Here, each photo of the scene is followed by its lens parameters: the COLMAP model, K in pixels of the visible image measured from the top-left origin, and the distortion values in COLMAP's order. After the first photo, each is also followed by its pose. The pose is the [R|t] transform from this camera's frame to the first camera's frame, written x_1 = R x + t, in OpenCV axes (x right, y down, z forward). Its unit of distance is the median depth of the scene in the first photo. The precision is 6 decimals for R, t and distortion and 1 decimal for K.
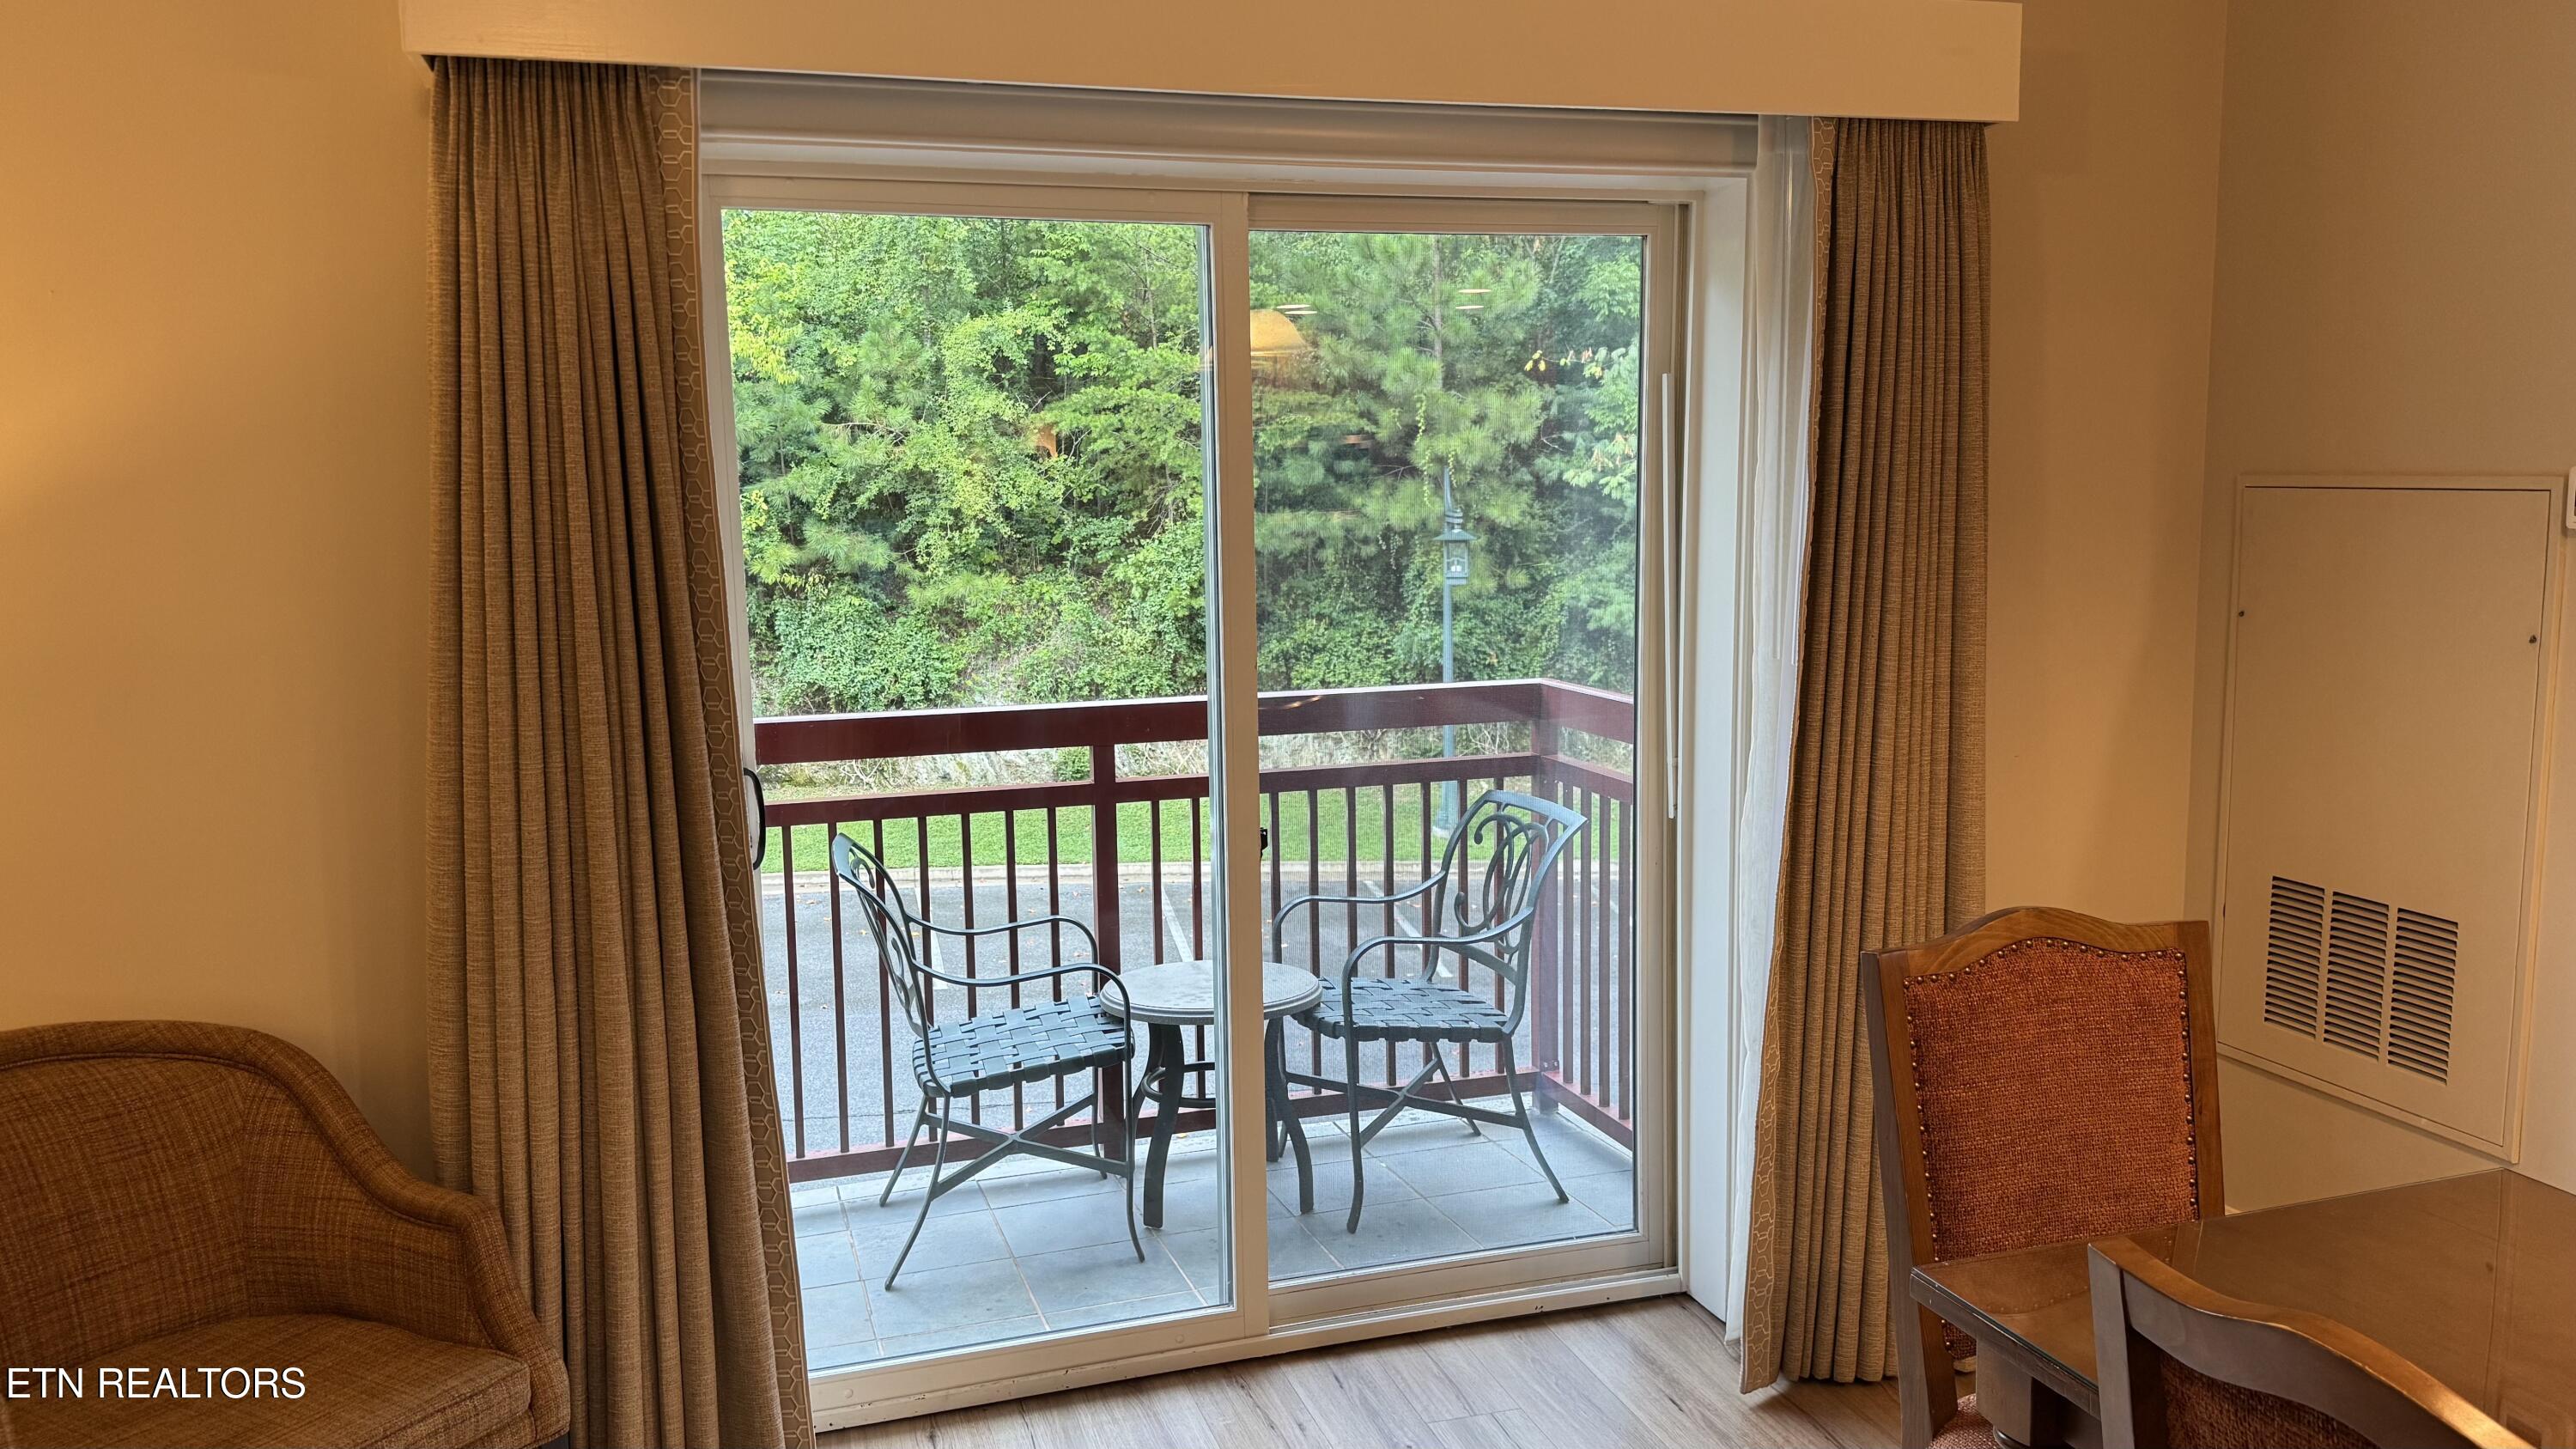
lens RADIAL K [[2019.2, 0, 1296.3], [0, 2019.2, 716.6], [0, 0, 1]] dist [0.145659, 0.002361]
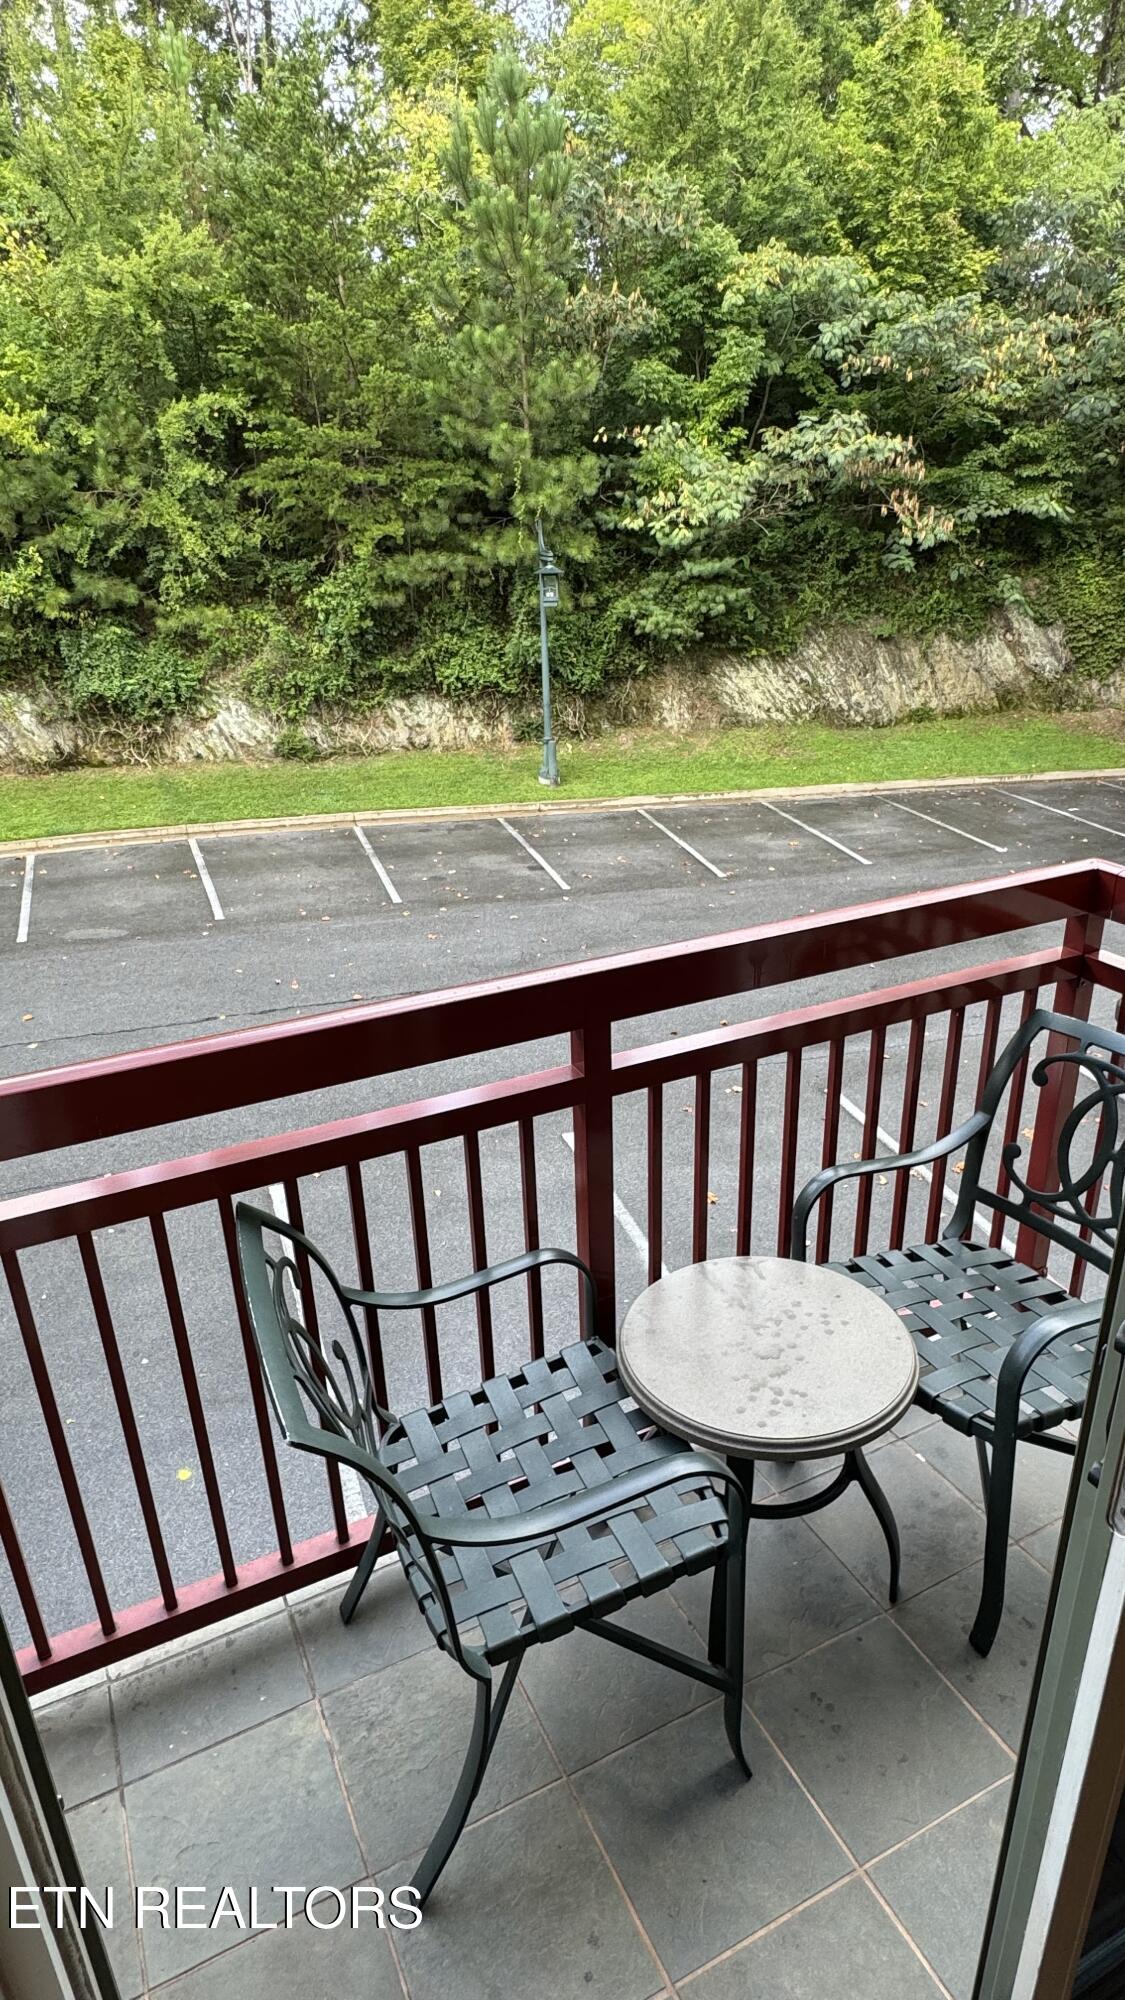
lens RADIAL K [[1149.5, 0, 561.7], [0, 1149.5, 1007.6], [0, 0, 1]] dist [-0.001181, -0.001747]
pose [[0.989244, -0.070160, 0.128354, -0.035490], [0.030906, 0.957907, 0.285409, -0.023929], [-0.142975, -0.278372, 0.949772, 0.140771]]
